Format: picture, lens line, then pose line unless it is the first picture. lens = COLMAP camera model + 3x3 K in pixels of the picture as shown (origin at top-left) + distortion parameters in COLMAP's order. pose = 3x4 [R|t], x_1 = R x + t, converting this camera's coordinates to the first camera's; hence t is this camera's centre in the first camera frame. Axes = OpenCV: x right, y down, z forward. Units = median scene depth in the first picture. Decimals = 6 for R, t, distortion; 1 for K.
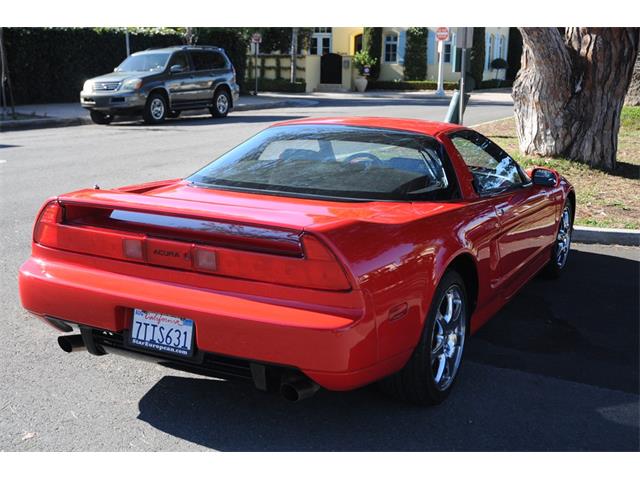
lens RADIAL K [[830.0, 0, 320.0], [0, 830.0, 240.0], [0, 0, 1]] dist [0.035186, 0.062656]
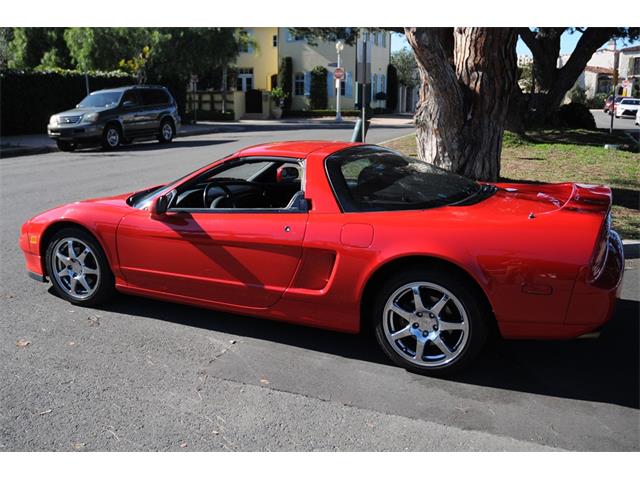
lens RADIAL K [[622.6, 0, 320.0], [0, 622.6, 240.0], [0, 0, 1]] dist [-0.055514, 0.093386]
pose [[0.992899, -0.039536, 0.112194, -0.005794], [0.037574, 0.999103, 0.019549, -0.031444], [-0.112867, -0.015194, 0.993494, 0.143591]]
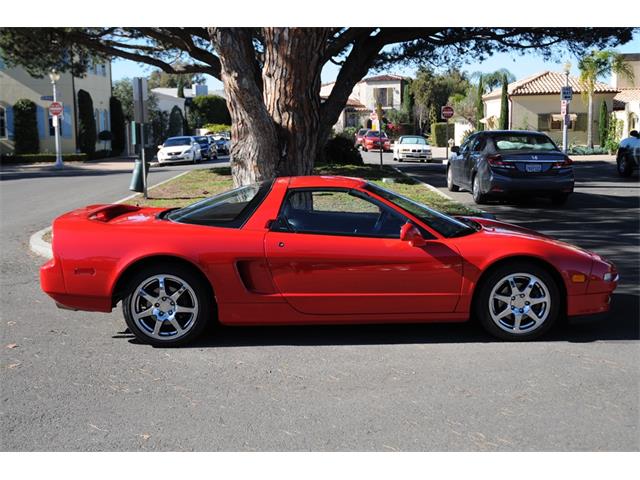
lens RADIAL K [[795.4, 0, 315.5], [0, 795.4, 239.6], [0, 0, 1]] dist [0.017706, 0.054990]
pose [[0.877442, -0.093844, 0.470414, -0.222425], [0.129791, 0.990543, -0.044487, 0.008066], [-0.461791, 0.100090, 0.881324, -0.072939]]
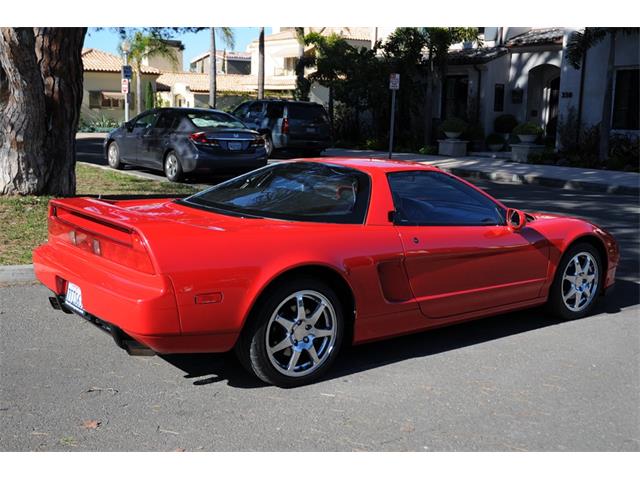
lens RADIAL K [[765.5, 0, 311.8], [0, 765.5, 239.9], [0, 0, 1]] dist [0.009290, 0.015163]
pose [[0.429889, -0.157357, 0.889064, -0.410151], [0.176195, 0.980385, 0.088324, -0.068000], [-0.885523, 0.118679, 0.449182, 0.286162]]
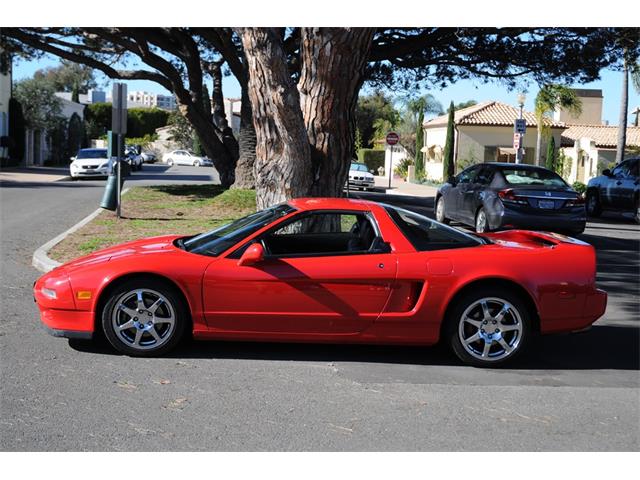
lens RADIAL K [[874.2, 0, 320.0], [0, 874.2, 240.0], [0, 0, 1]] dist [0.055737, 0.081794]
pose [[0.813985, -0.040550, 0.579469, -0.390472], [0.096228, 0.993191, -0.065671, -0.012138], [-0.572861, 0.109216, 0.812344, 0.007765]]
